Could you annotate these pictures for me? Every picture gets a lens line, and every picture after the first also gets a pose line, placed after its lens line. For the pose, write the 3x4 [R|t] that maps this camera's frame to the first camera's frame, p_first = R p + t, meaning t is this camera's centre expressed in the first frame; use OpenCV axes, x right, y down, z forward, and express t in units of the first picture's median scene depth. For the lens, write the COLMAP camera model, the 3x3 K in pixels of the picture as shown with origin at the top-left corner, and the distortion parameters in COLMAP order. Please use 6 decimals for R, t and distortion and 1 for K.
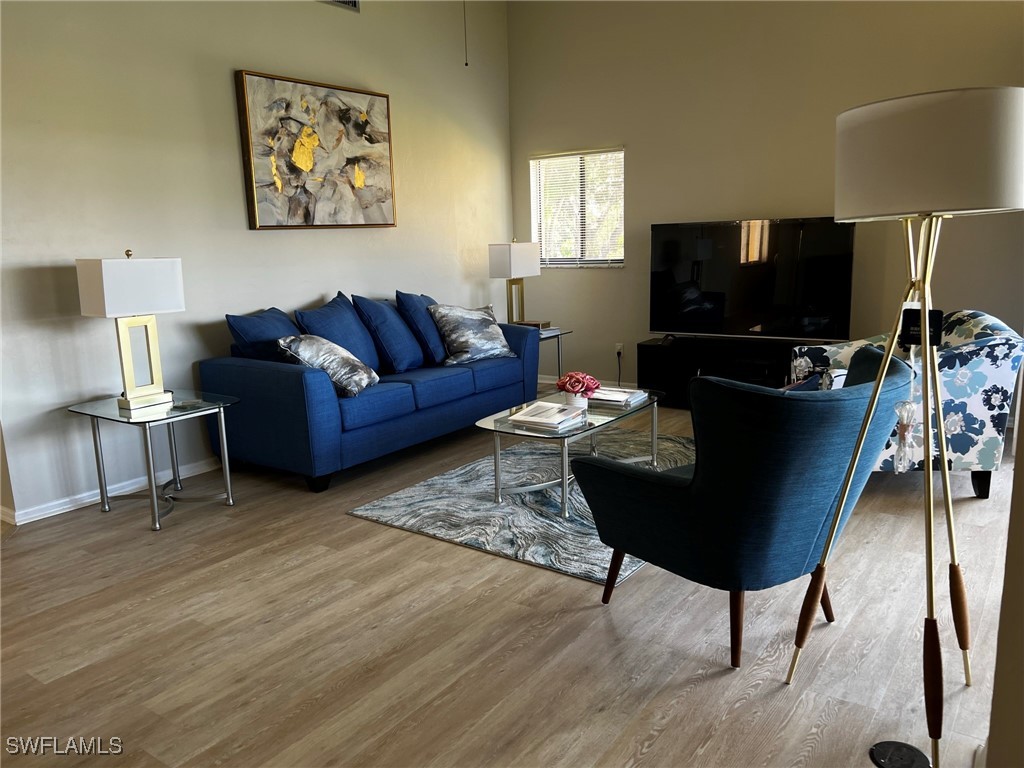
lens RADIAL K [[768.3, 0, 512.7], [0, 768.3, 388.5], [0, 0, 1]] dist [0.108681, -0.184753]
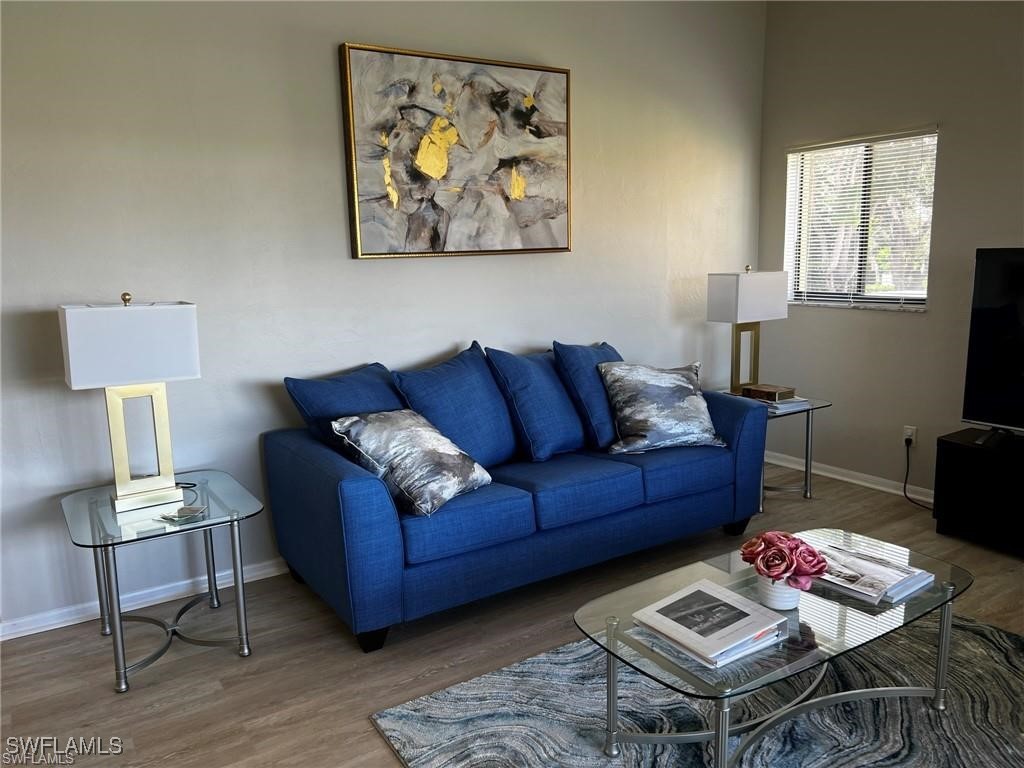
lens RADIAL K [[768.3, 0, 512.7], [0, 768.3, 388.5], [0, 0, 1]] dist [0.108681, -0.184753]
pose [[0.931804, 0.072058, -0.355736, 0.075649], [-0.075234, 0.997154, 0.004917, -0.089436], [0.355078, 0.022182, 0.934574, 0.341442]]
